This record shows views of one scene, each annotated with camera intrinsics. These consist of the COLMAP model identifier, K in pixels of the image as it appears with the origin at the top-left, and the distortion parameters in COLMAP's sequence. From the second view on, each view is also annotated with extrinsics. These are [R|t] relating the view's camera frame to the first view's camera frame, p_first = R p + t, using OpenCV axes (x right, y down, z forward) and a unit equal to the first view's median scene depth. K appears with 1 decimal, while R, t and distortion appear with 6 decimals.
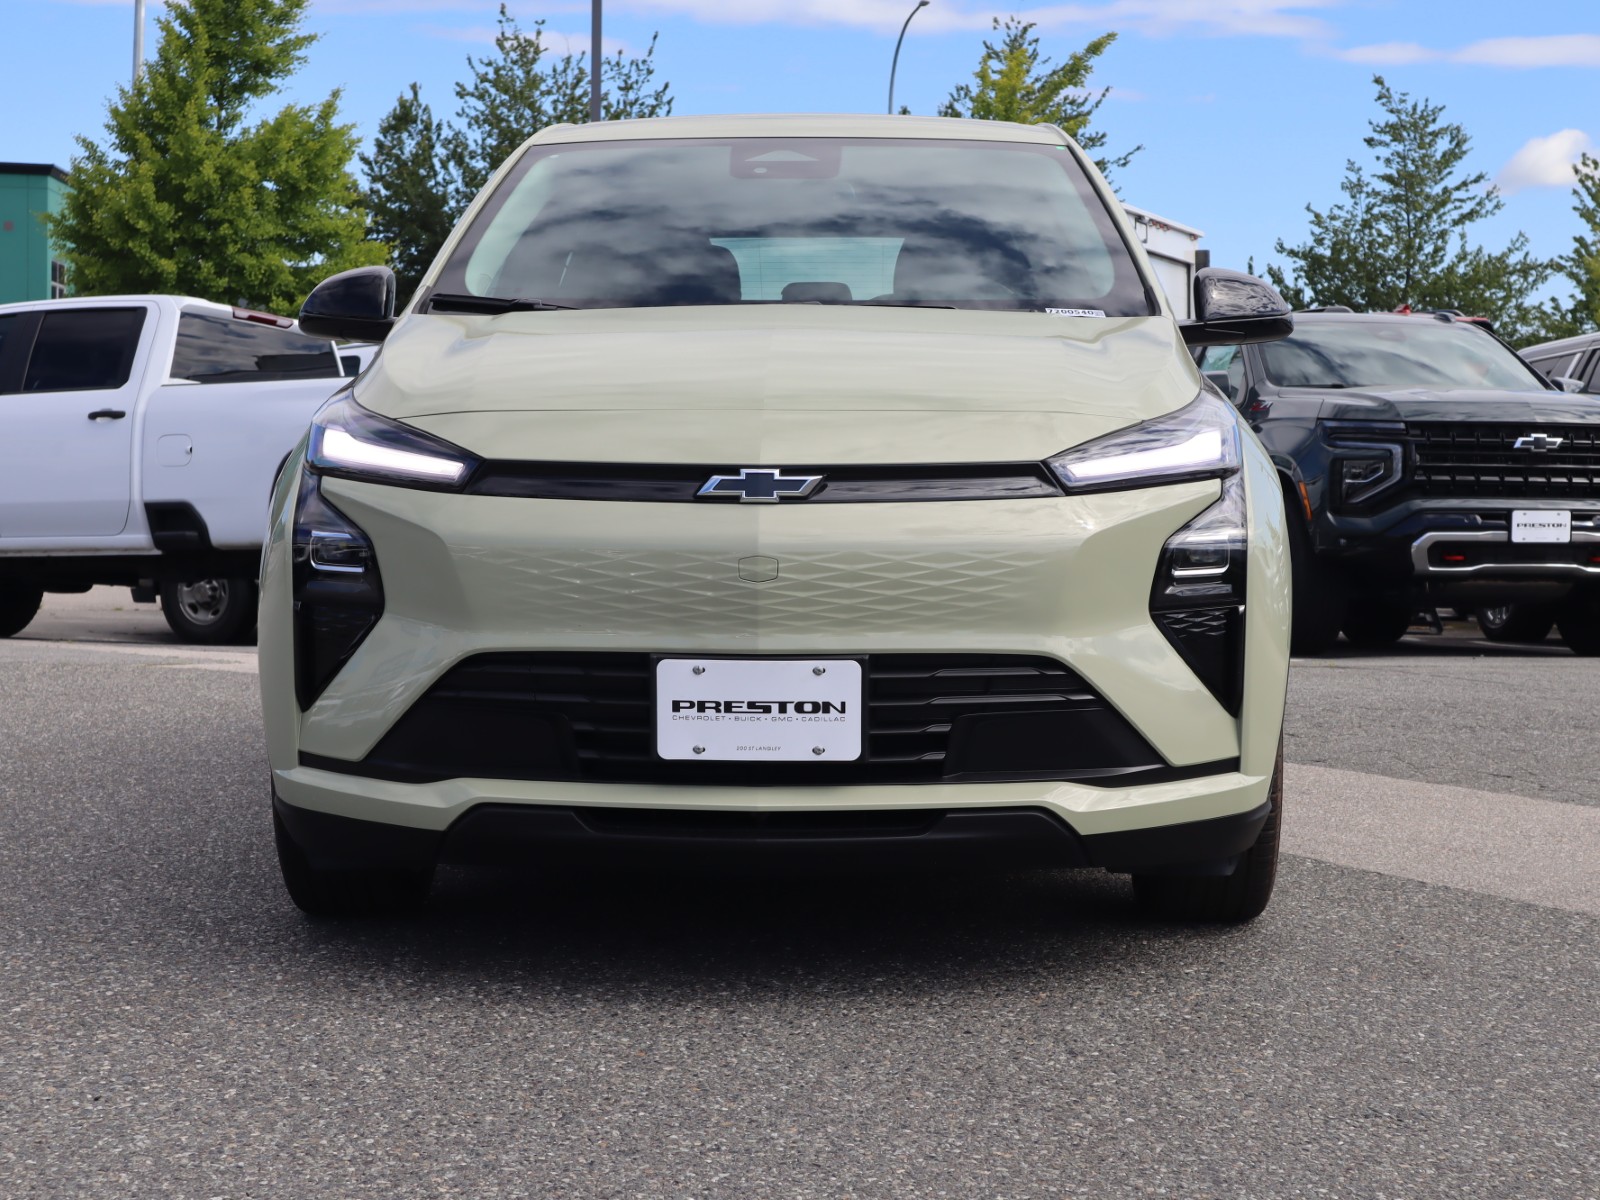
lens RADIAL K [[2520.9, 0, 800.0], [0, 2520.9, 600.0], [0, 0, 1]] dist [0.008504, 0.011489]
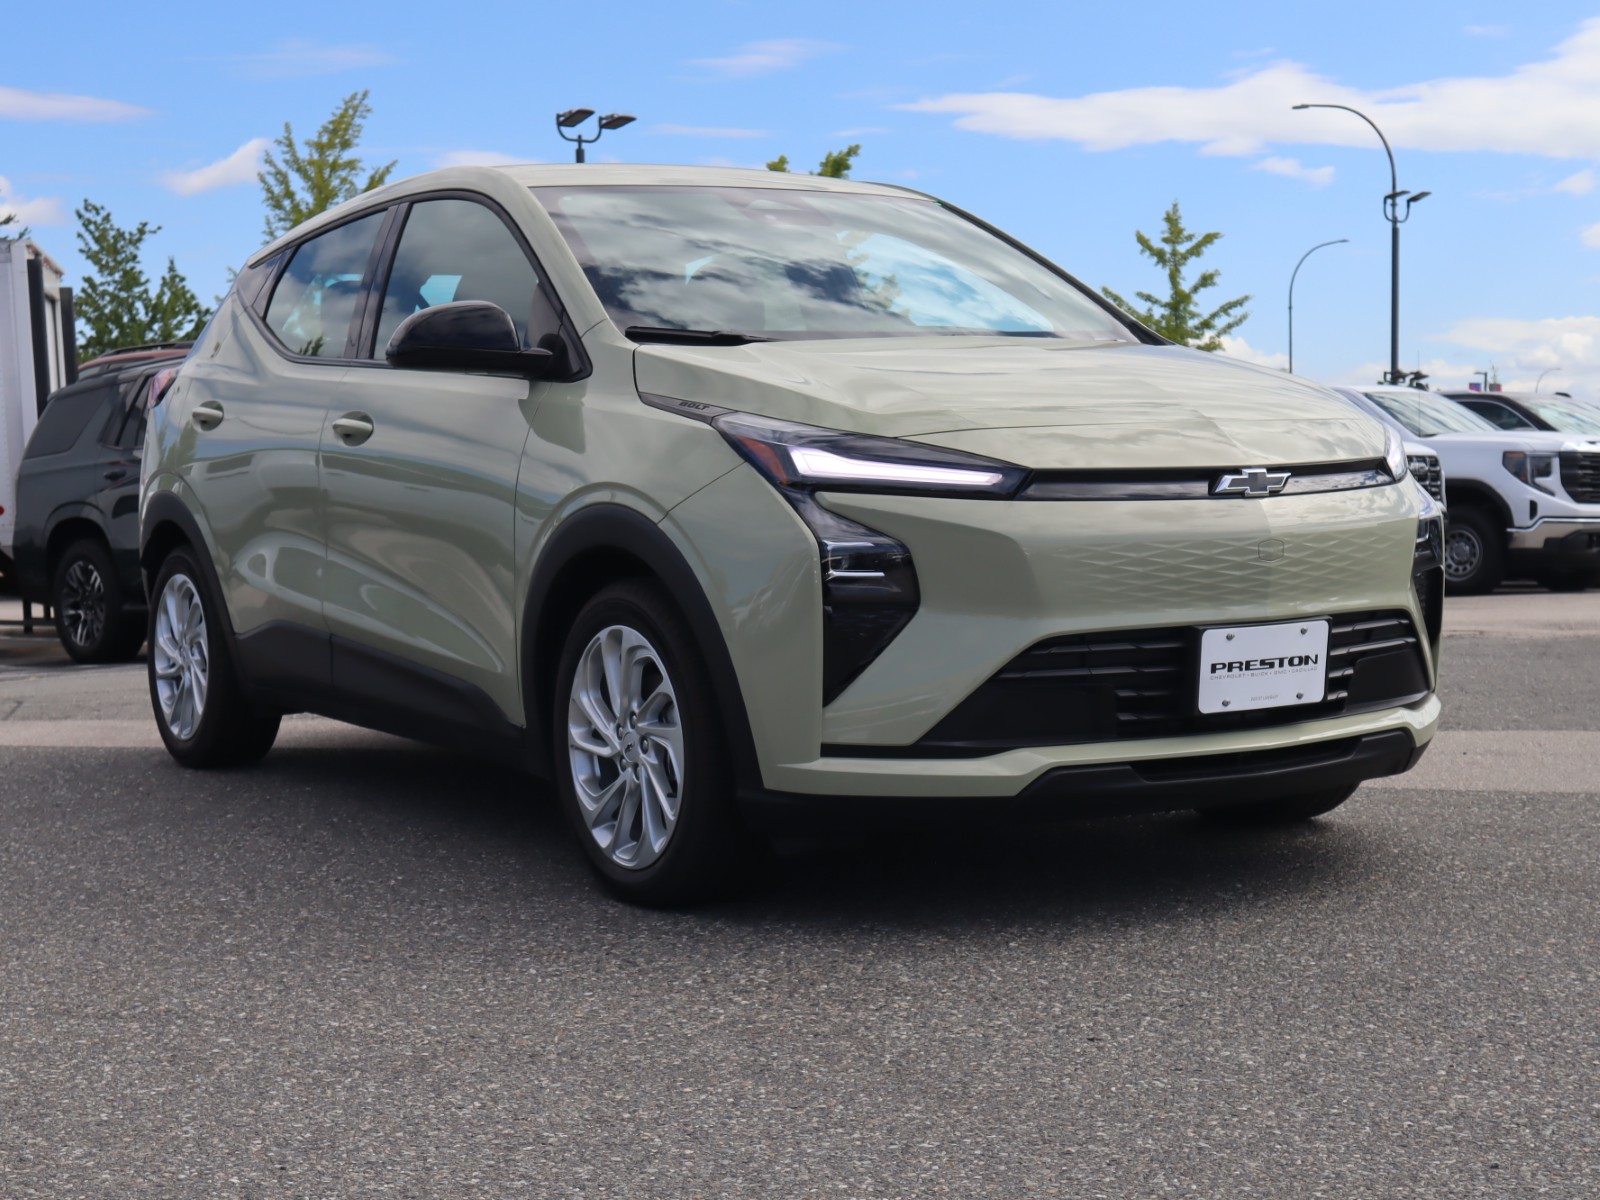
lens RADIAL K [[2406.5, 0, 800.0], [0, 2406.5, 600.0], [0, 0, 1]] dist [0.026966, 0.038494]
pose [[0.843521, -0.058944, 0.533851, -0.825995], [0.063839, 0.997917, 0.009314, -0.013579], [-0.533288, 0.026224, 0.845527, 0.133216]]
